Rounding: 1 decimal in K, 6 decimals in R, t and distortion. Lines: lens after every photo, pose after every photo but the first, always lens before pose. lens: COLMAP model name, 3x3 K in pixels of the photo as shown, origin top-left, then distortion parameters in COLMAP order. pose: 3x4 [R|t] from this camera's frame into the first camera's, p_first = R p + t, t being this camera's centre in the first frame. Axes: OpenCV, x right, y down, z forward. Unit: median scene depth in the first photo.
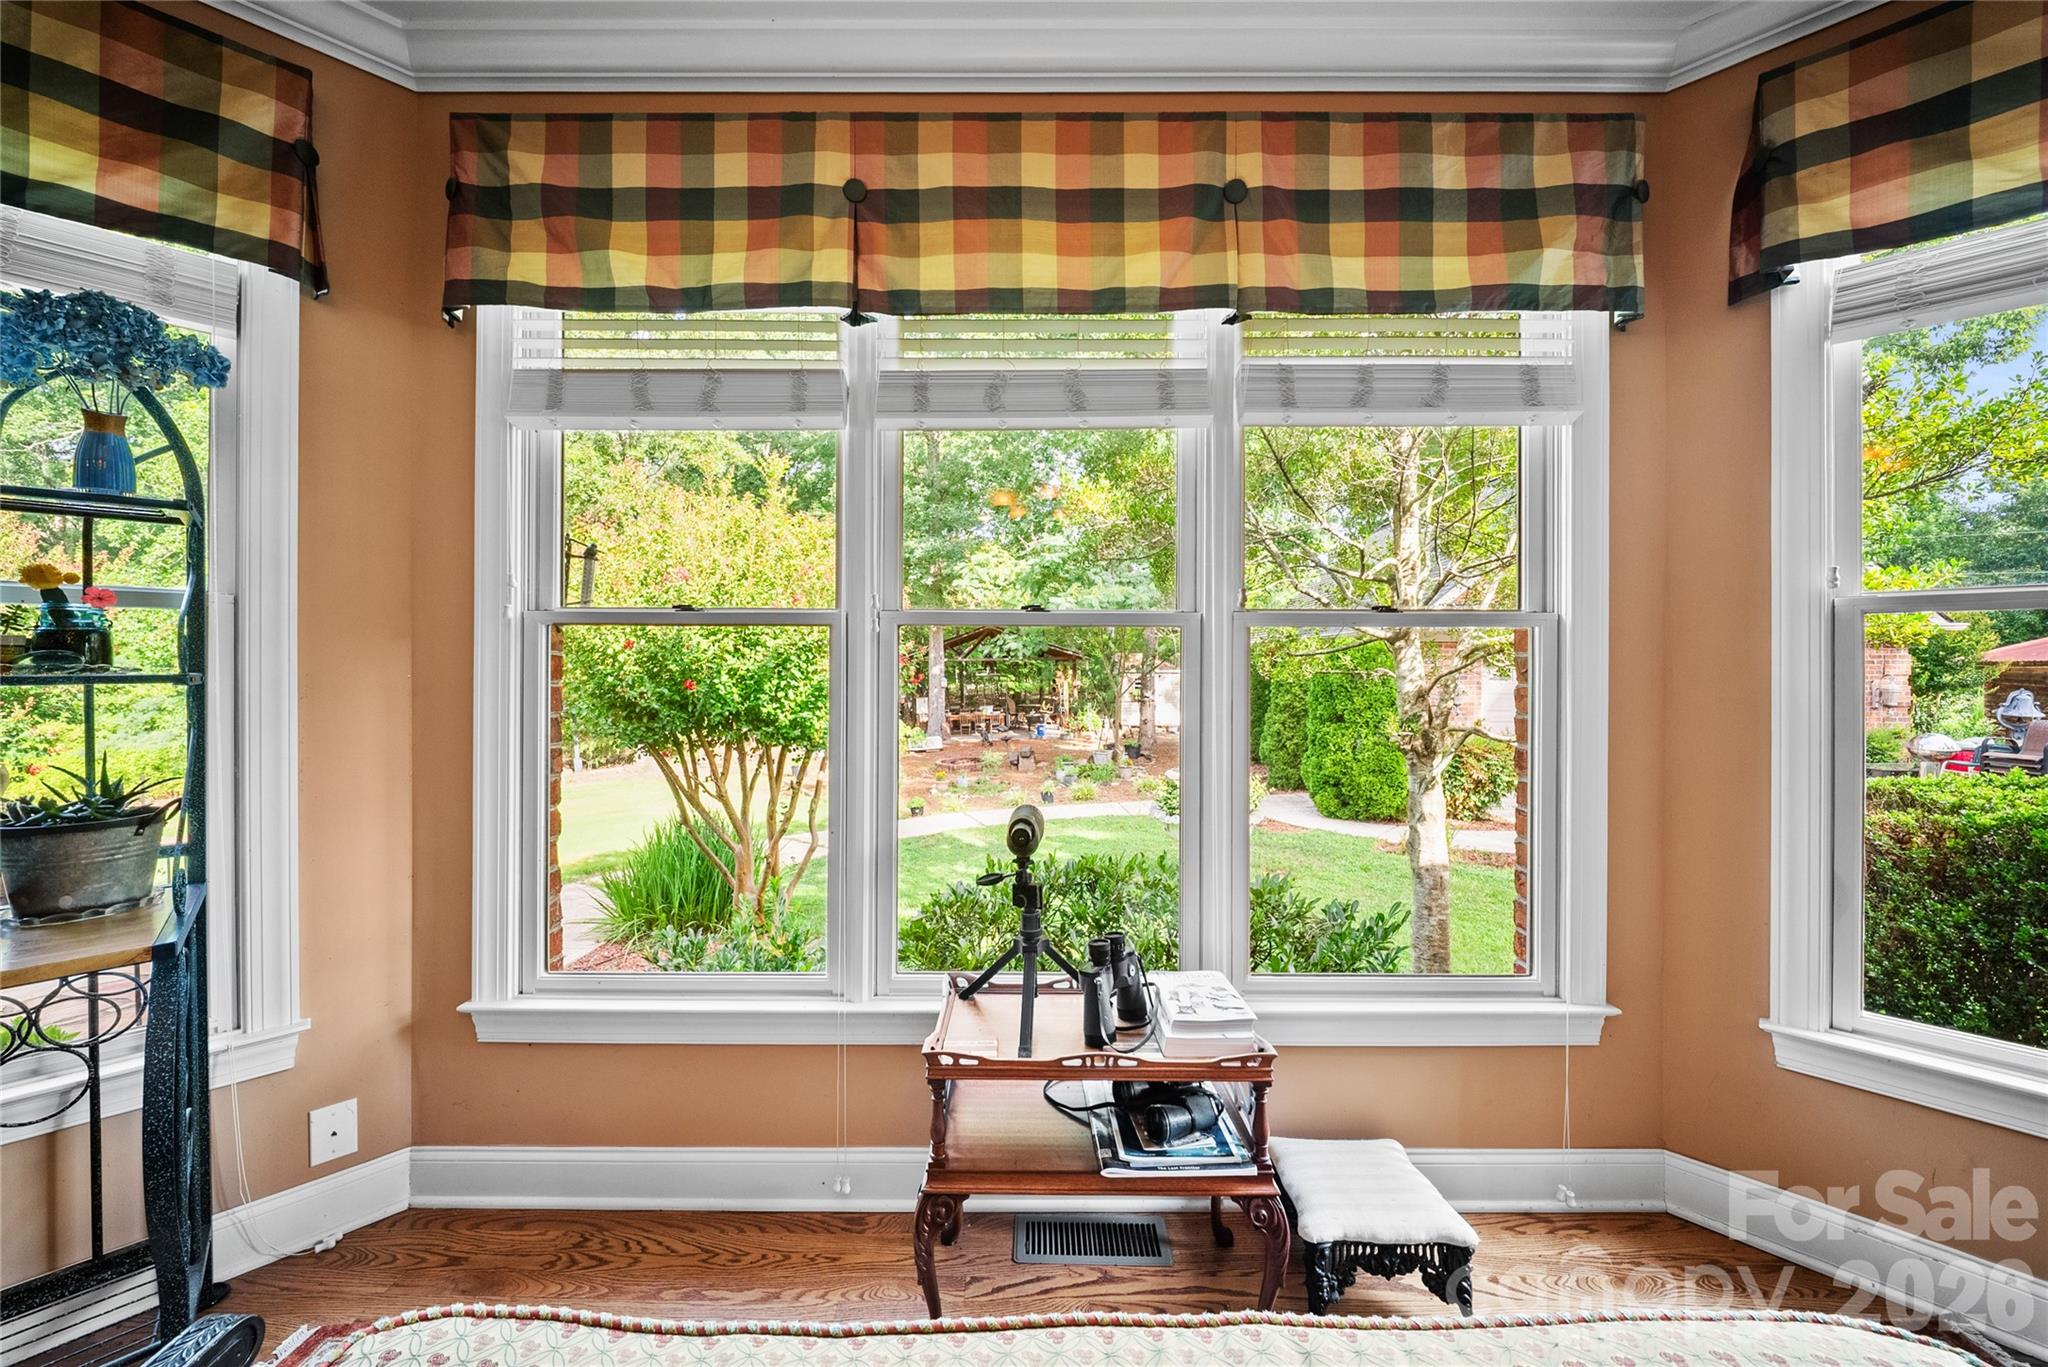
lens RADIAL K [[720.5, 0, 1023.7], [0, 720.5, 670.4], [0, 0, 1]] dist [0.001422, -0.003248]
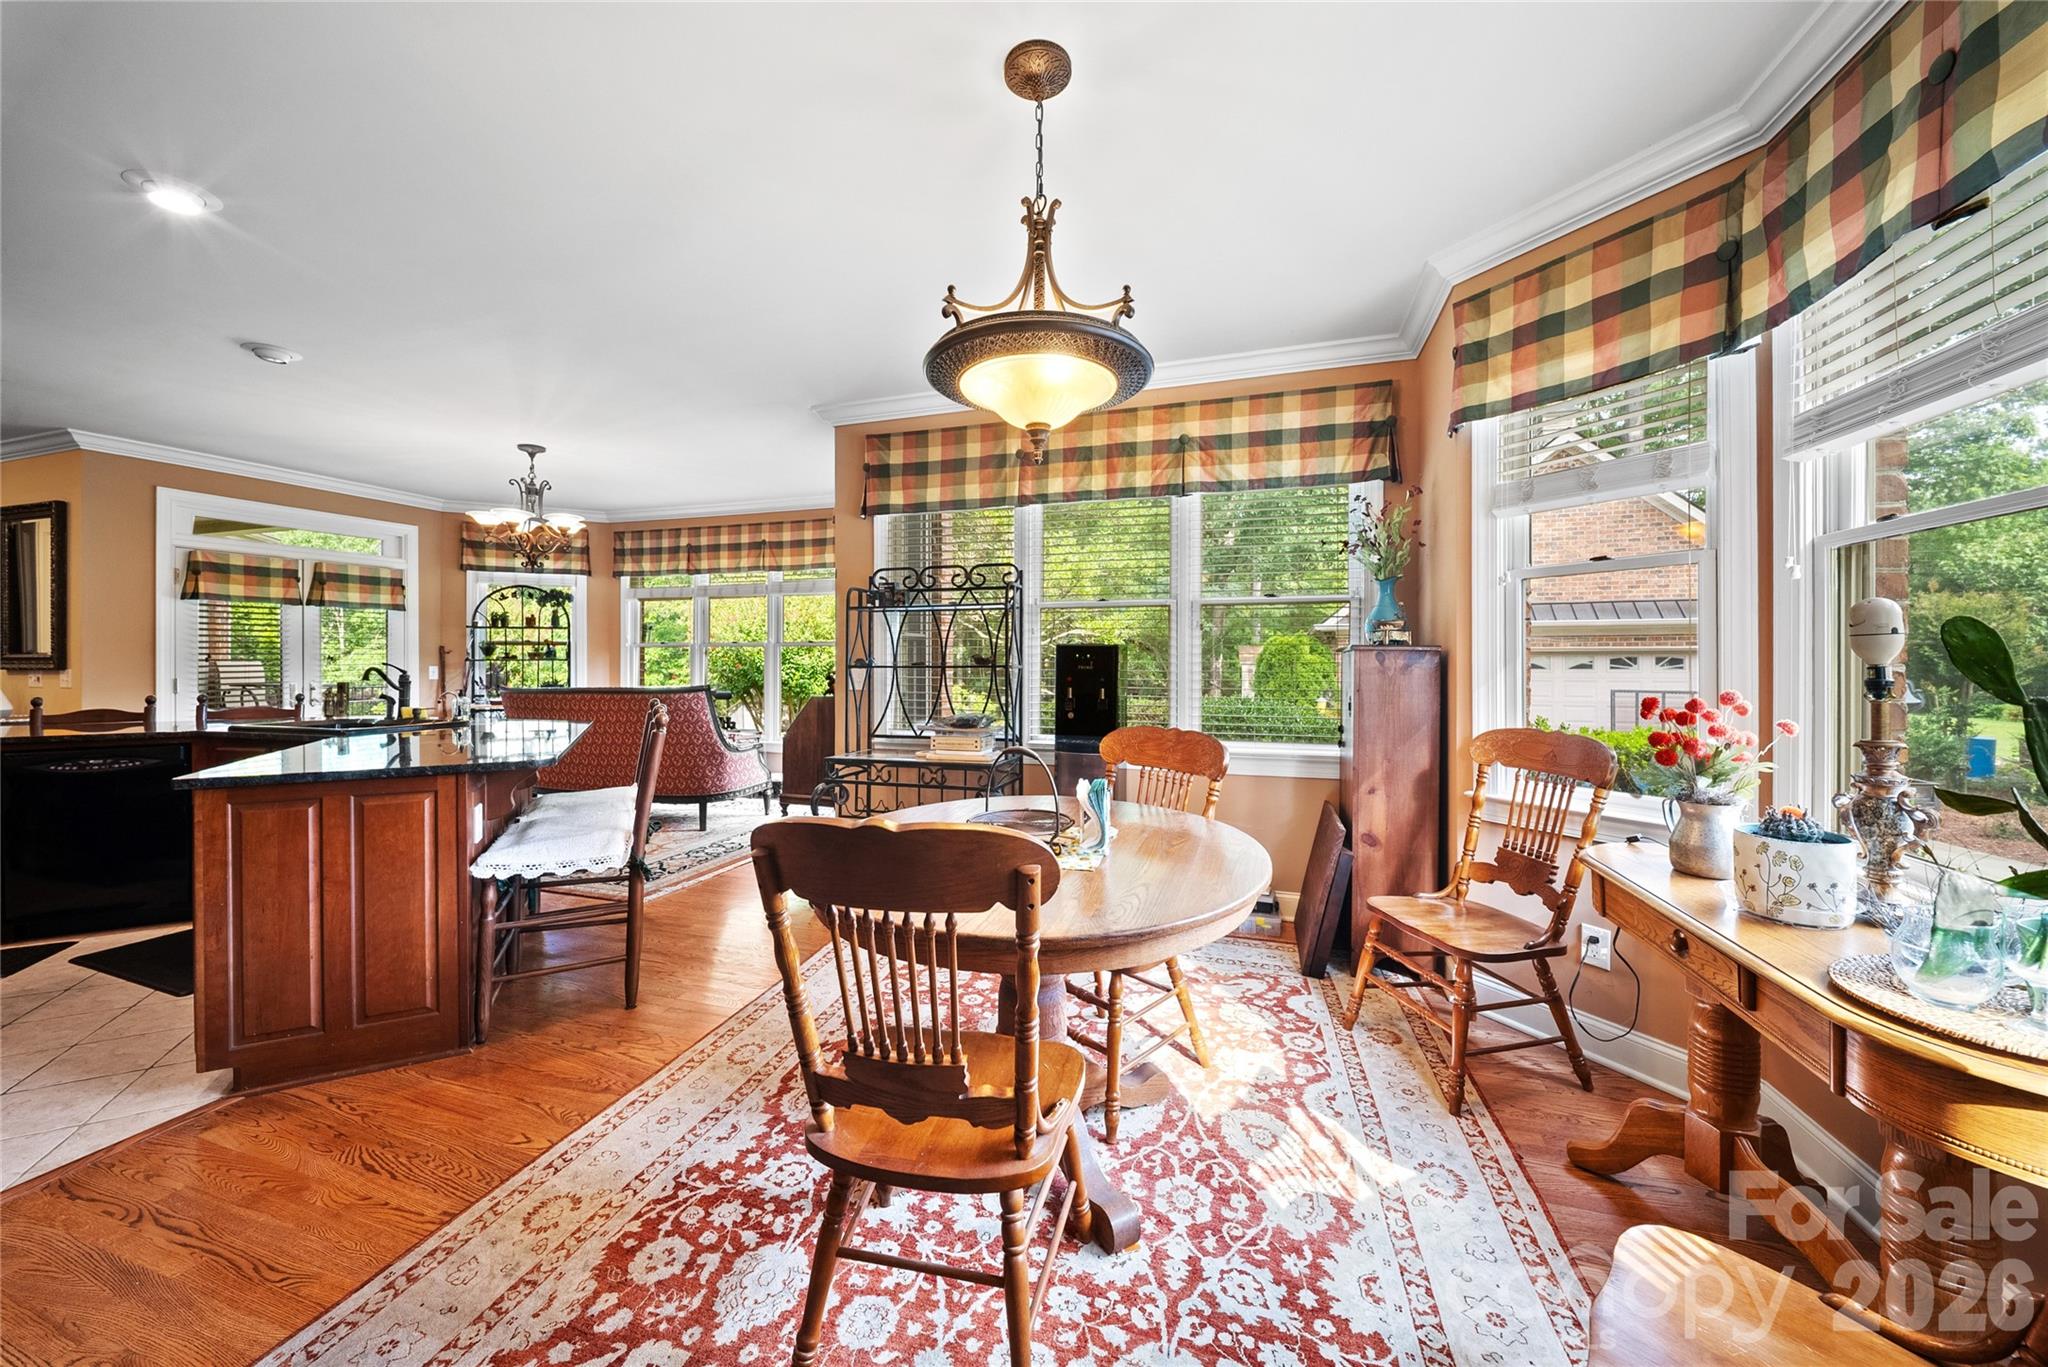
lens RADIAL K [[720.5, 0, 1023.7], [0, 720.5, 670.4], [0, 0, 1]] dist [0.001422, -0.003248]
pose [[0.954593, 0.004256, -0.297882, 2.937745], [-0.003568, 0.999990, 0.002852, 0.049221], [0.297892, -0.001660, 0.954598, -2.486840]]
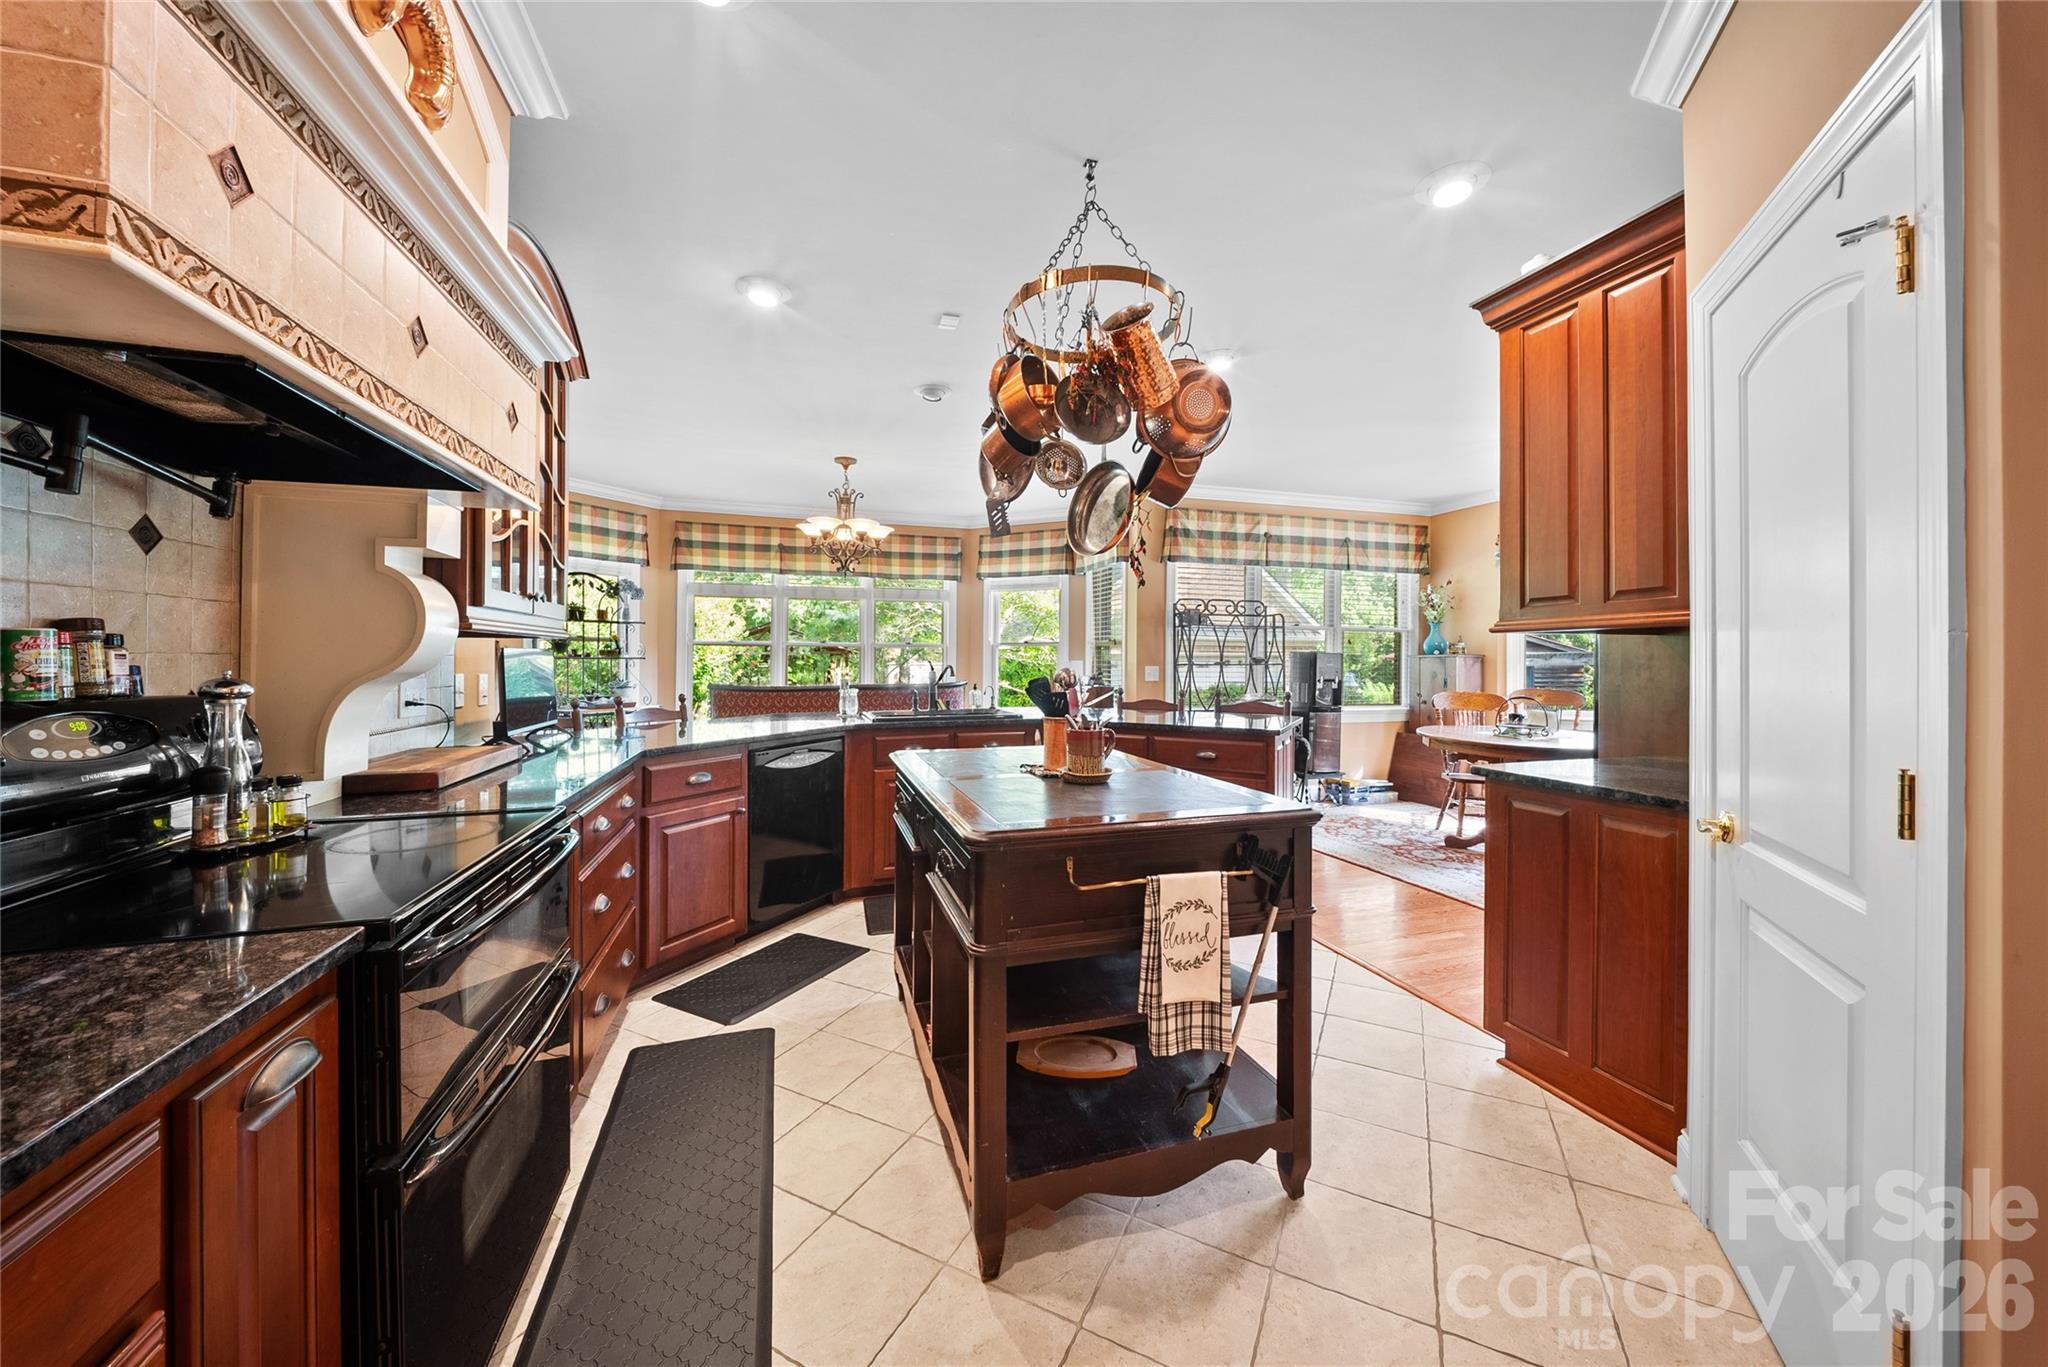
lens RADIAL K [[694.1, 0, 1015.7], [0, 694.1, 649.6], [0, 0, 1]] dist [0.000739, 0.000003]
pose [[0.954723, 0.006504, 0.297424, -0.124199], [0.000522, 0.999723, -0.023534, 0.049619], [-0.297495, 0.022624, 0.954455, -3.368913]]
